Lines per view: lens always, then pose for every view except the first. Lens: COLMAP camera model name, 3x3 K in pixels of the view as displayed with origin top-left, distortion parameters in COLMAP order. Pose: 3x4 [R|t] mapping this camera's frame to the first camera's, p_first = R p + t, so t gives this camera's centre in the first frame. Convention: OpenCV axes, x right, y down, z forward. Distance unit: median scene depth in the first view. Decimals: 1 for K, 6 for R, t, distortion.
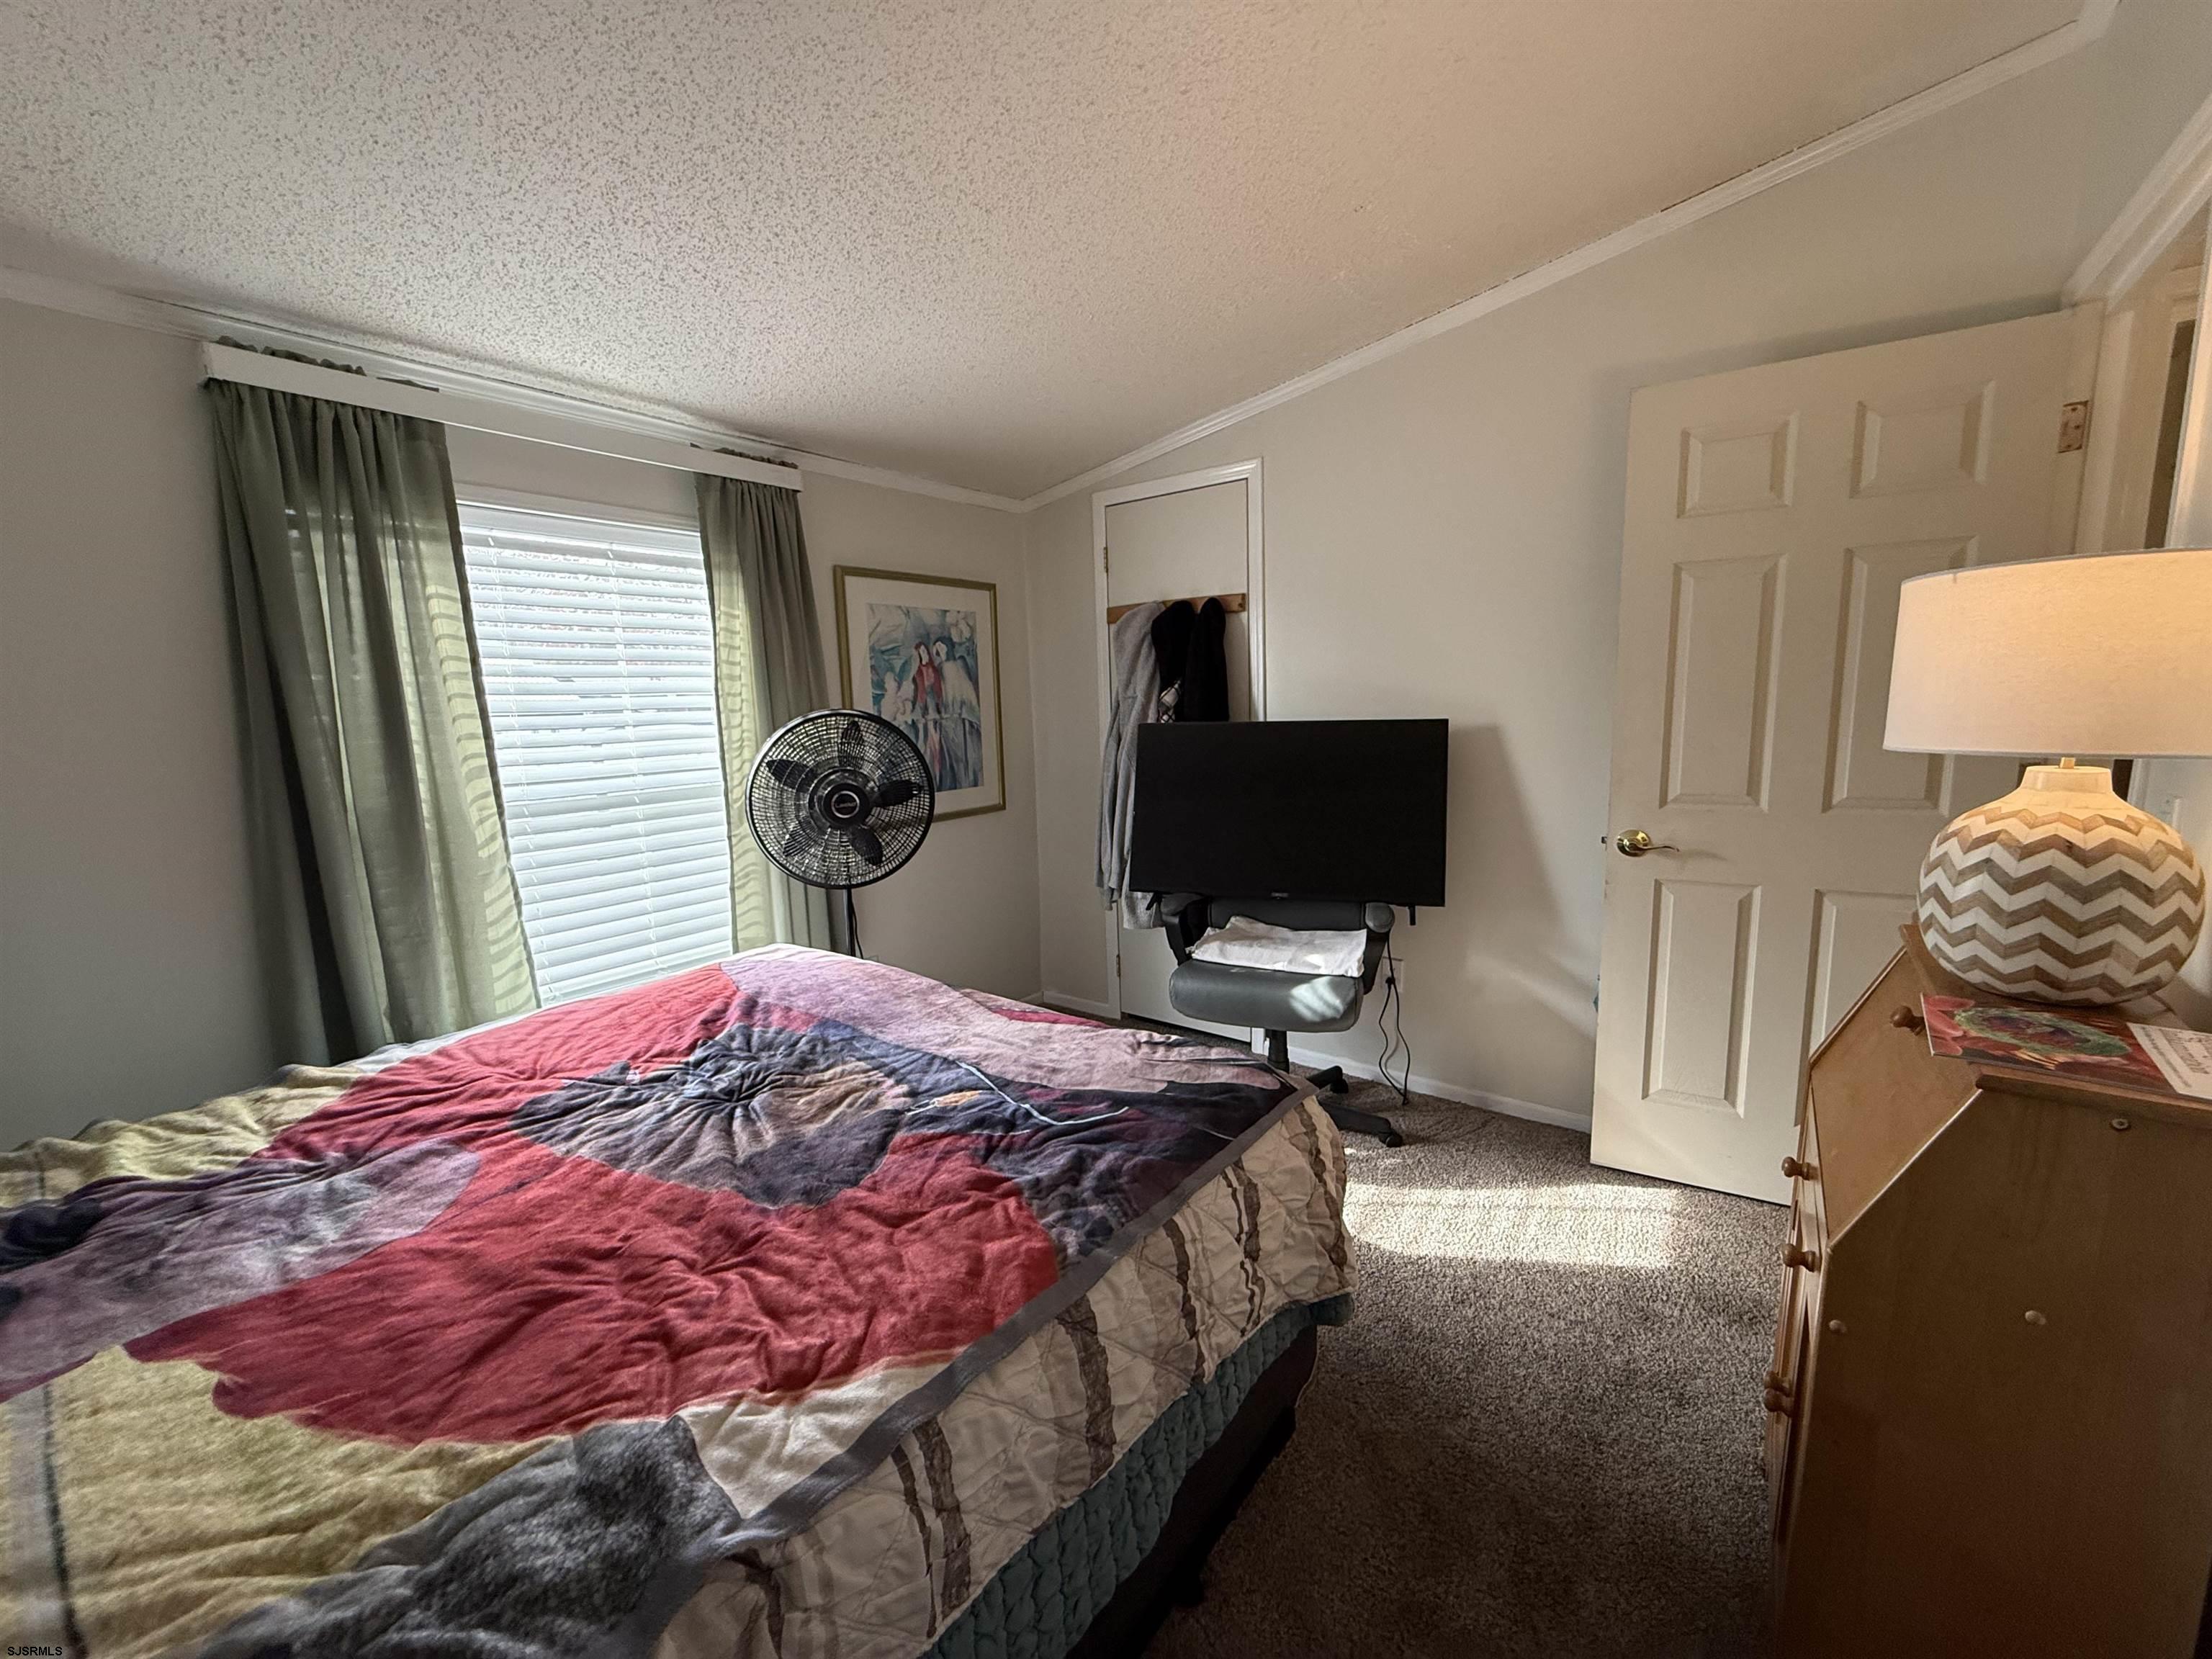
lens RADIAL K [[881.2, 0, 1104.6], [0, 881.2, 829.1], [0, 0, 1]] dist [-0.000308, 0.000488]
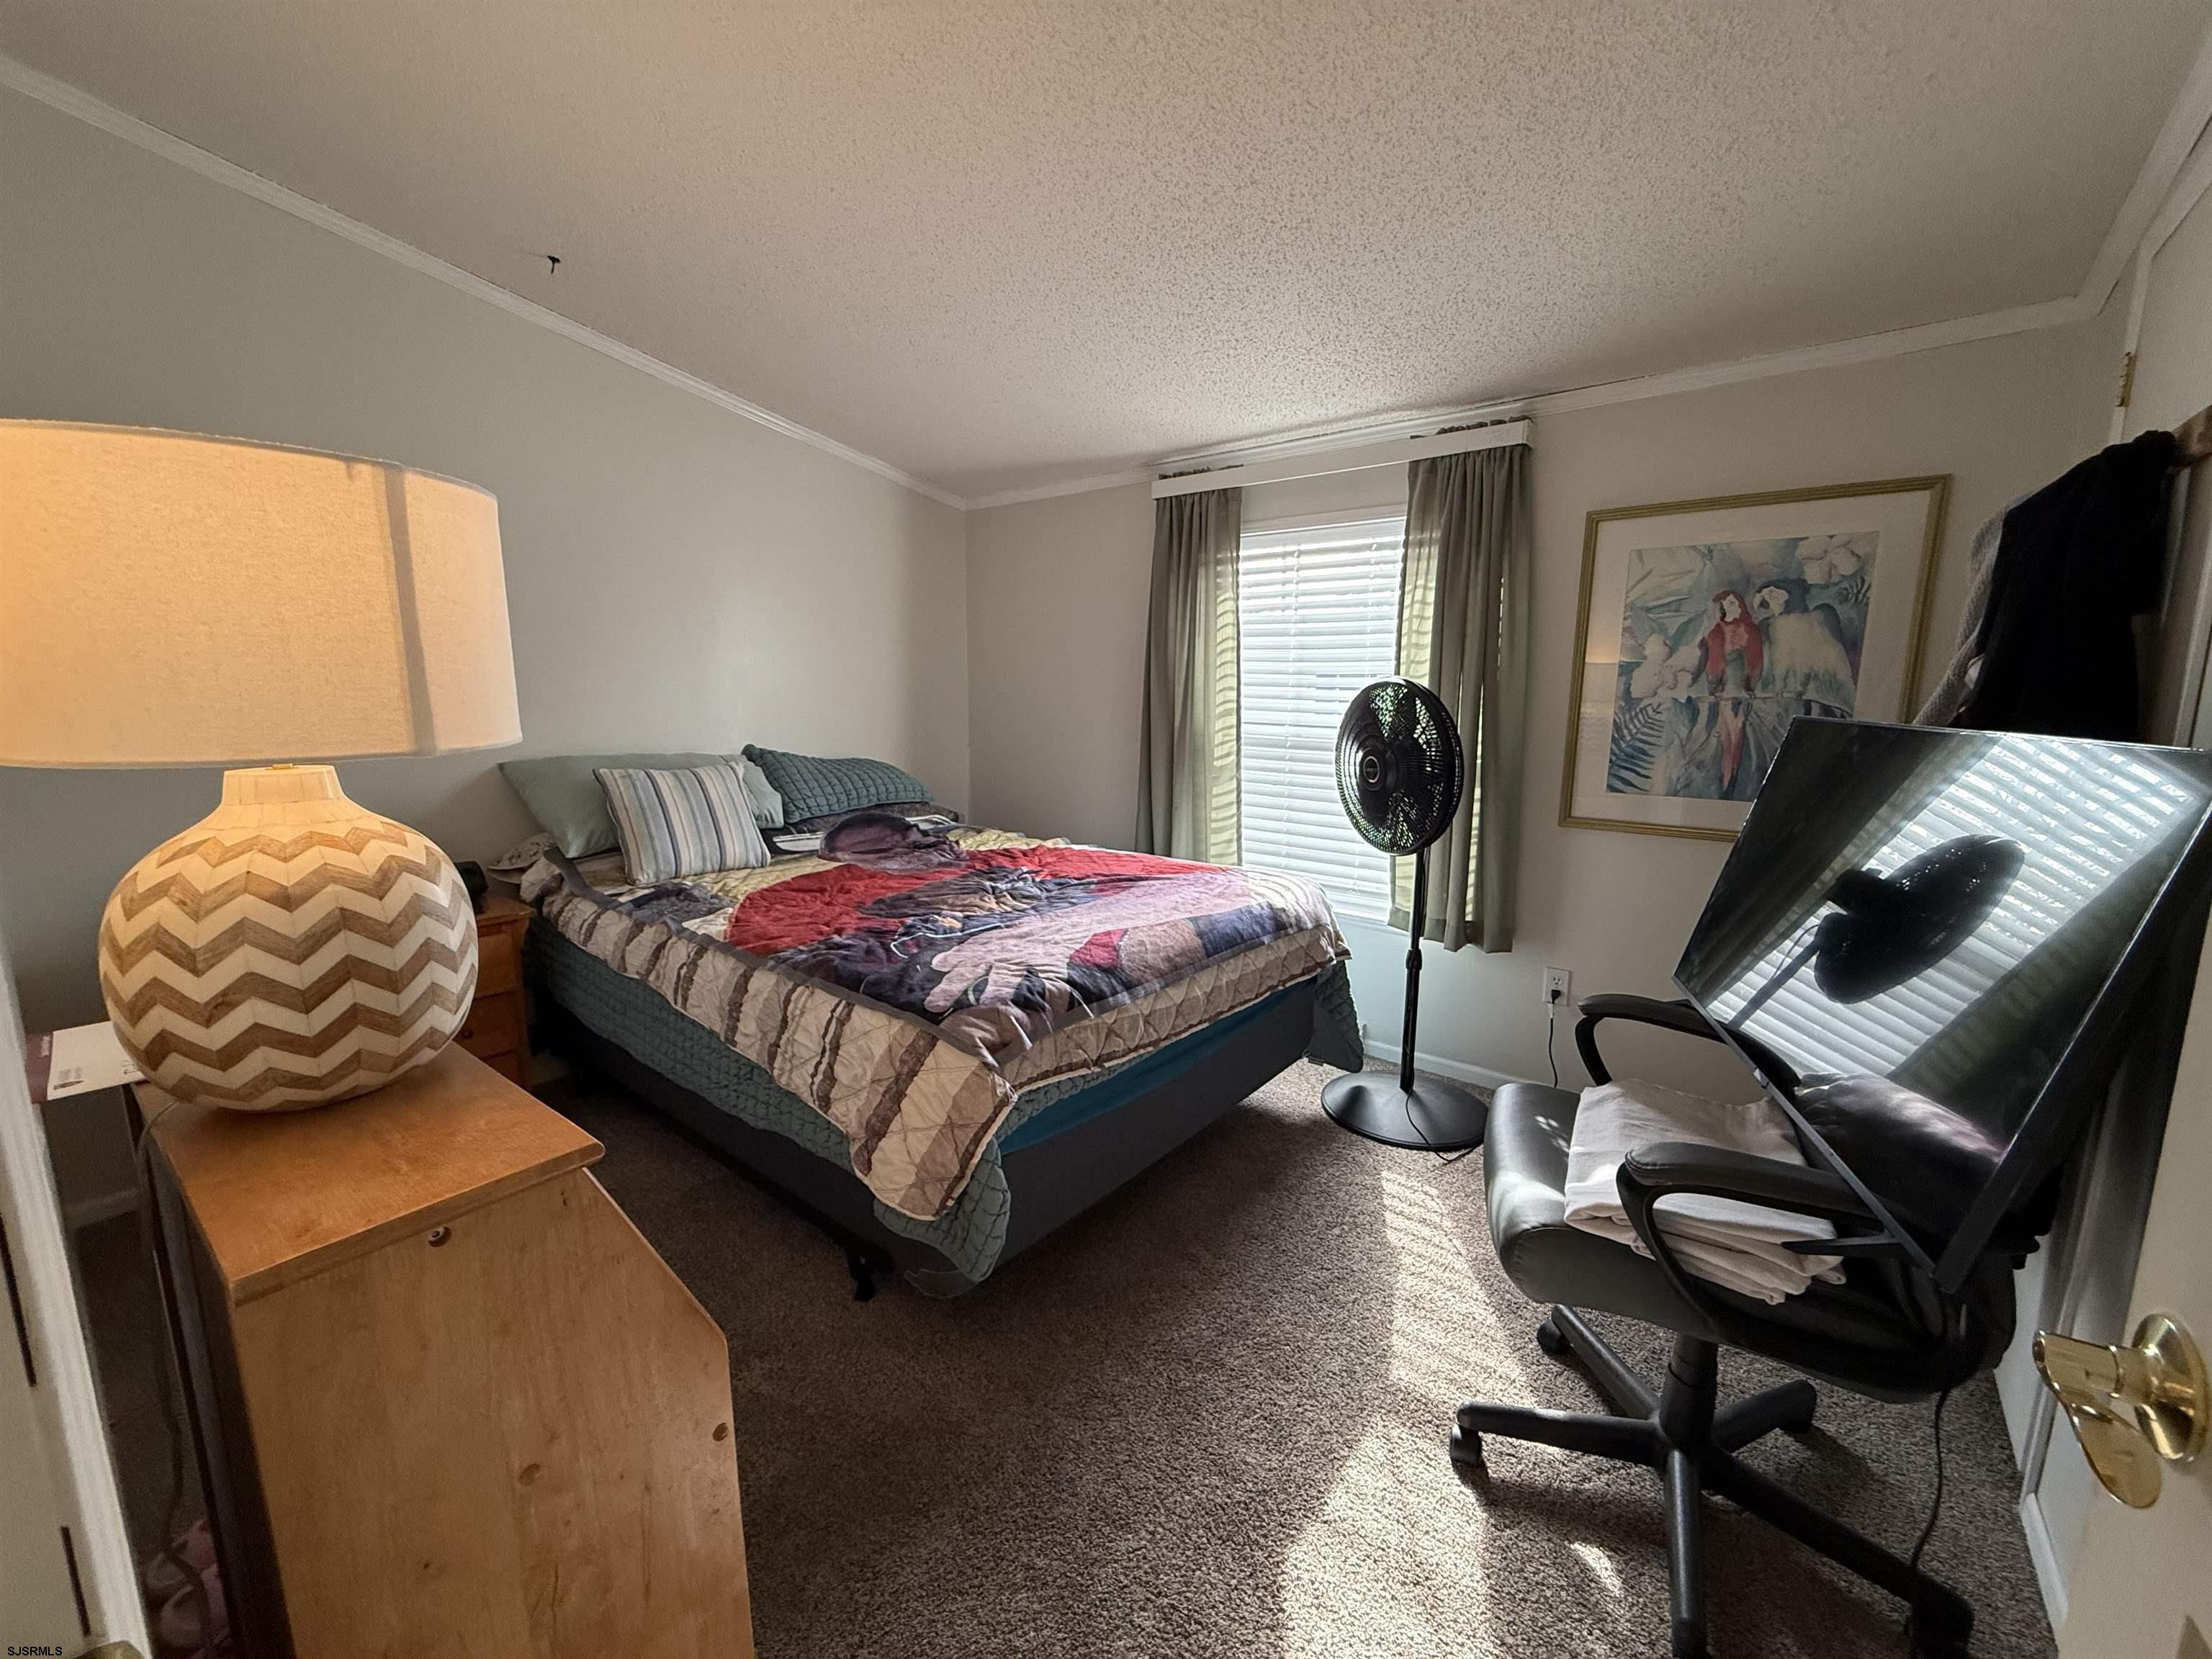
lens RADIAL K [[881.2, 0, 1105.0], [0, 881.2, 830.1], [0, 0, 1]] dist [-0.000308, 0.000488]
pose [[-0.015956, 0.188849, -0.981876, 0.718890], [-0.154435, 0.969752, 0.189027, -0.102202], [0.987874, 0.154652, 0.013692, 0.666959]]
